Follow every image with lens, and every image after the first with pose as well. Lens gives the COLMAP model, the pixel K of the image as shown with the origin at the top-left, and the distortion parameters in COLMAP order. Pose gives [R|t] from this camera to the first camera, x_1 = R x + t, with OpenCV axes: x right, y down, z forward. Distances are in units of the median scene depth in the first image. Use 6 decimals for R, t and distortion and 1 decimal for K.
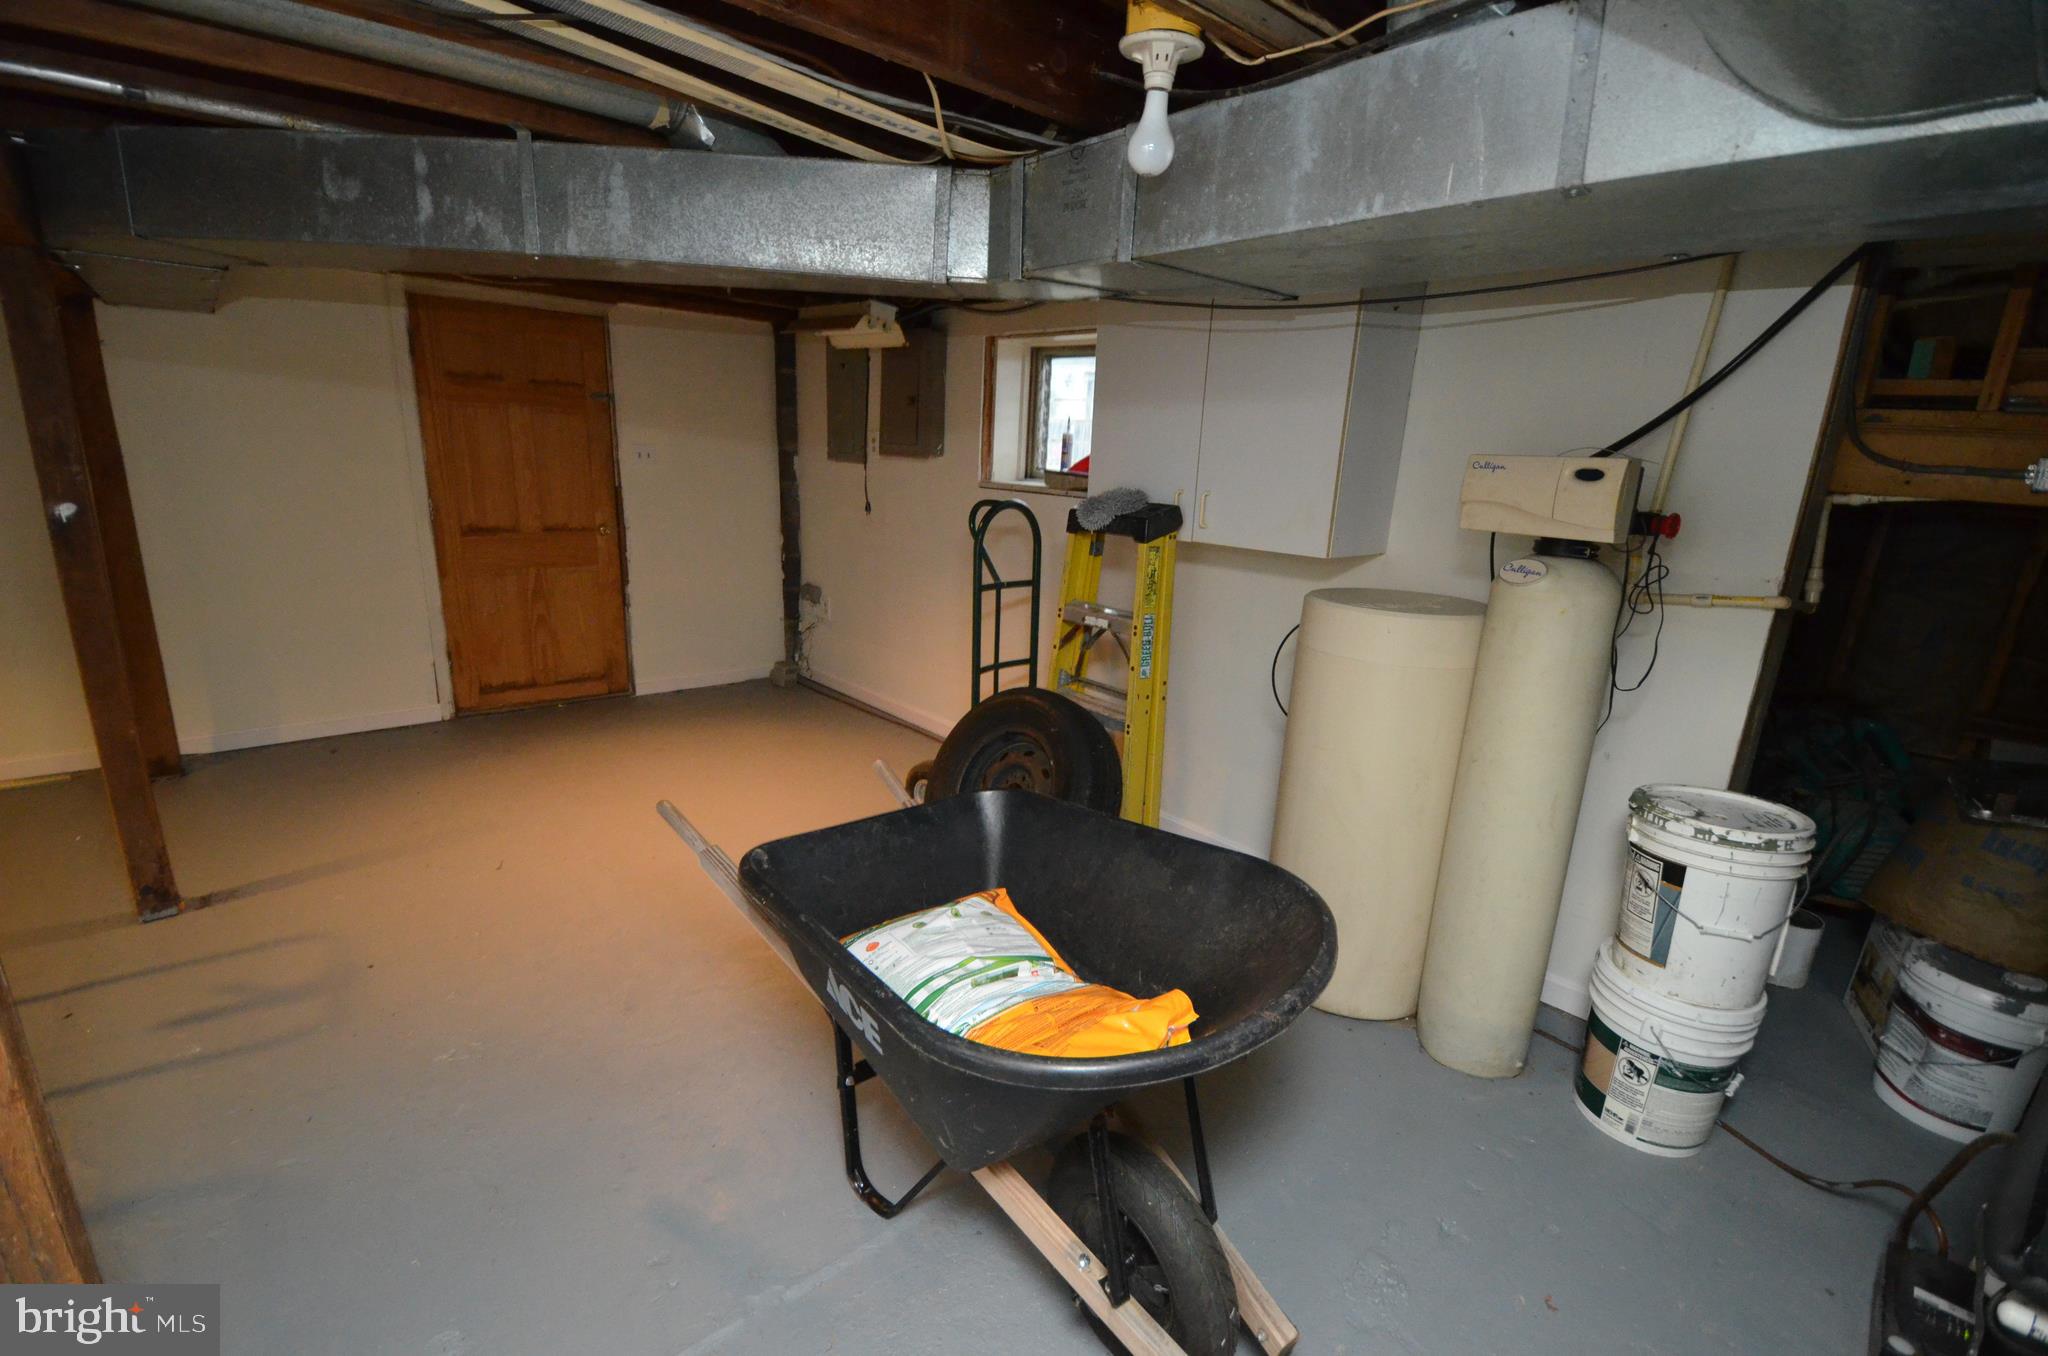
lens RADIAL K [[894.2, 0, 1024.8], [0, 894.2, 676.5], [0, 0, 1]] dist [0.002843, -0.011563]
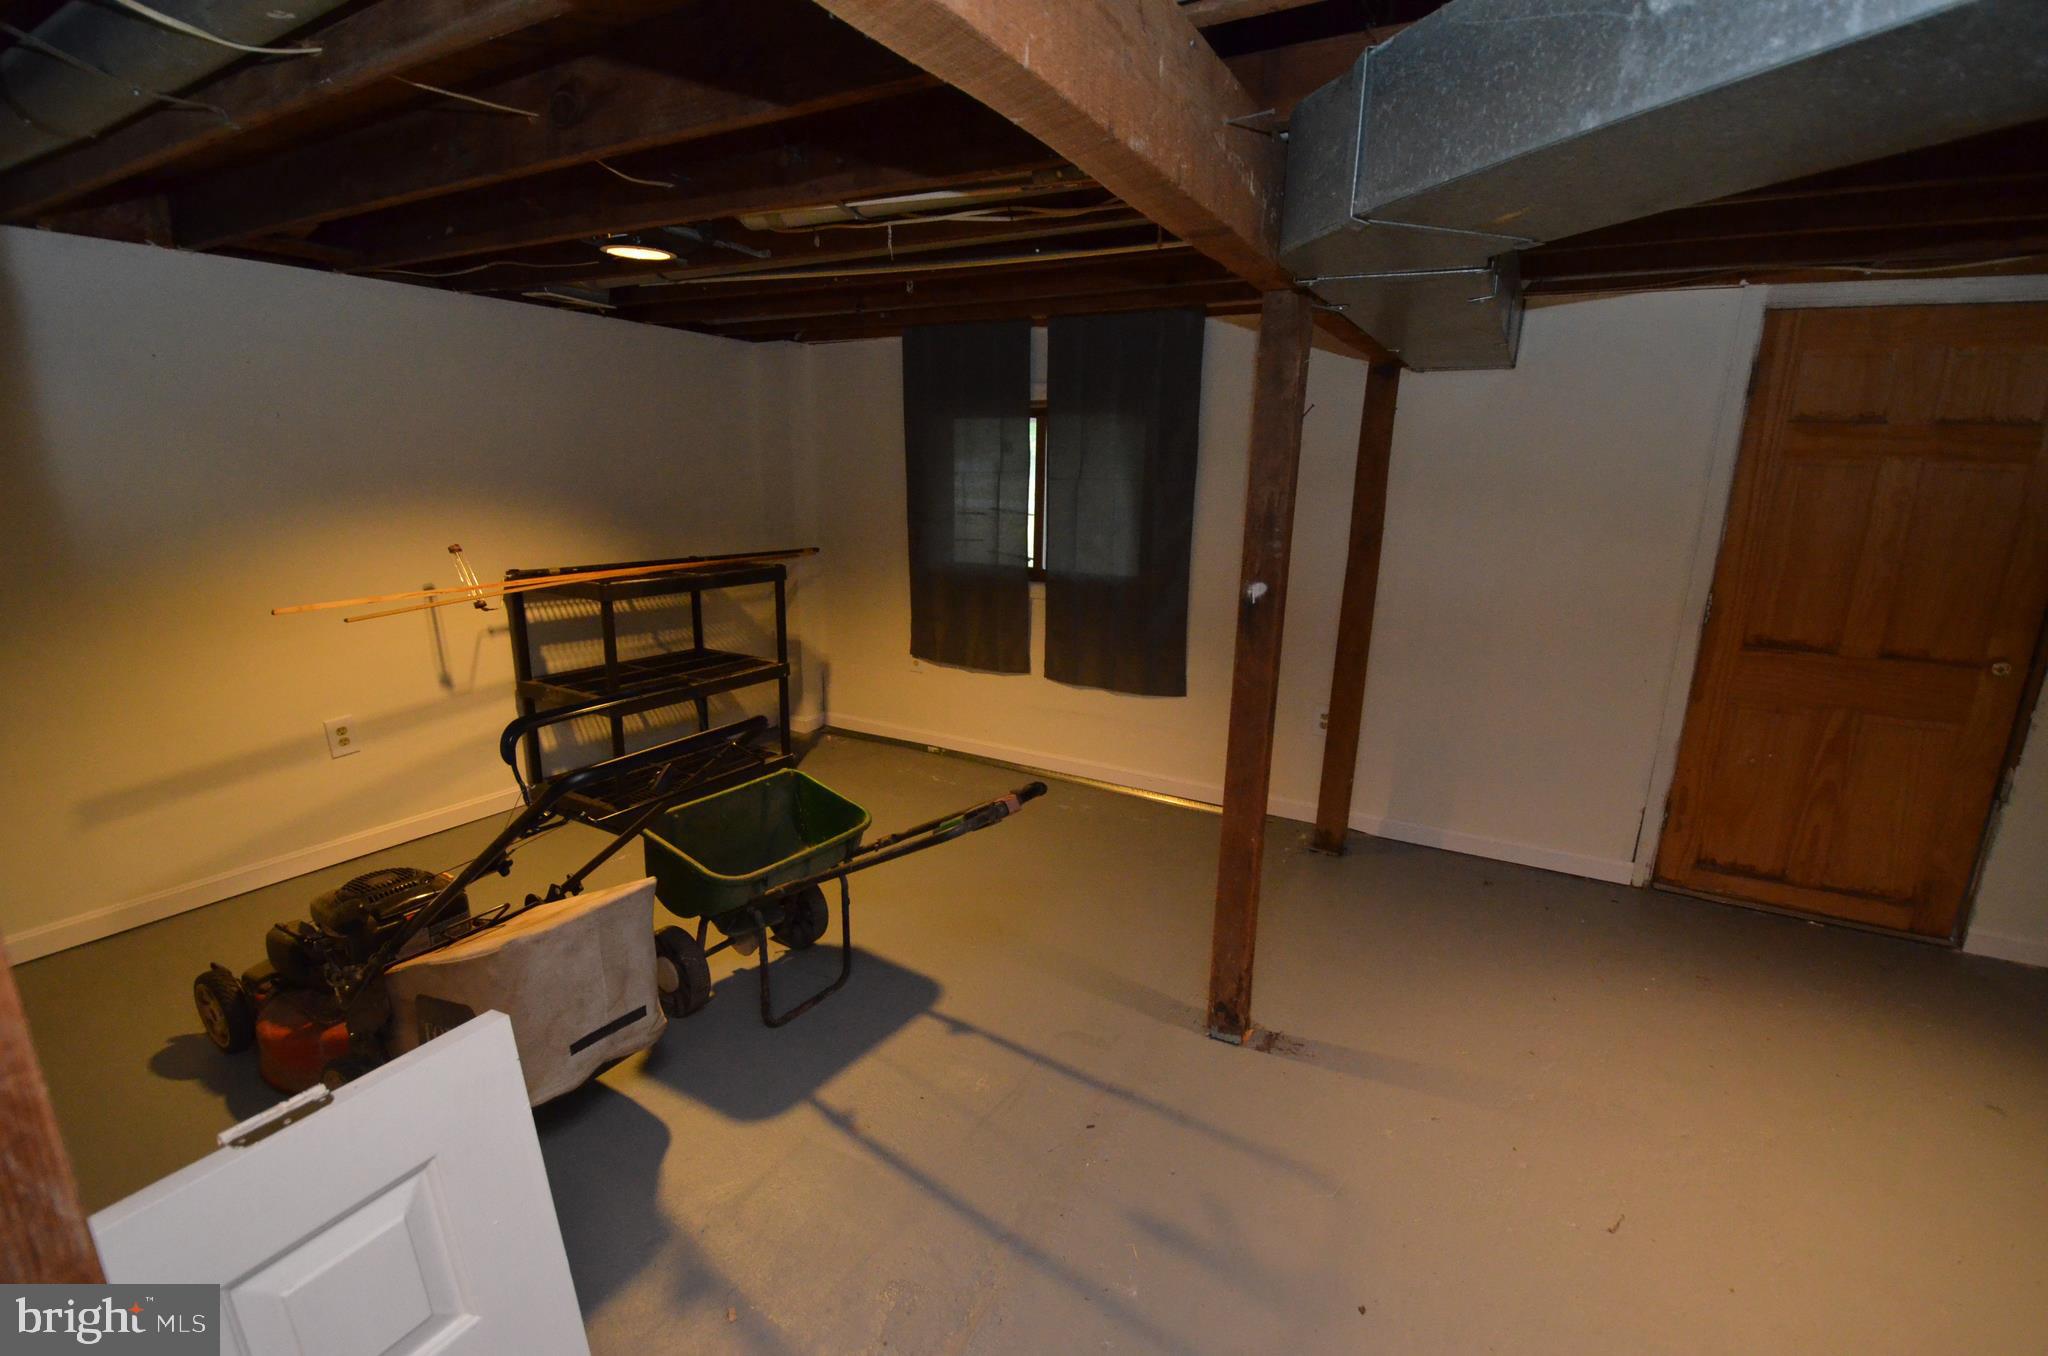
lens RADIAL K [[894.2, 0, 1021.5], [0, 894.2, 672.9], [0, 0, 1]] dist [0.002843, -0.011563]
pose [[0.319358, 0.190110, -0.928369, -0.158811], [-0.251563, 0.961528, 0.110363, -0.073813], [0.913634, 0.198298, 0.354896, 0.241278]]
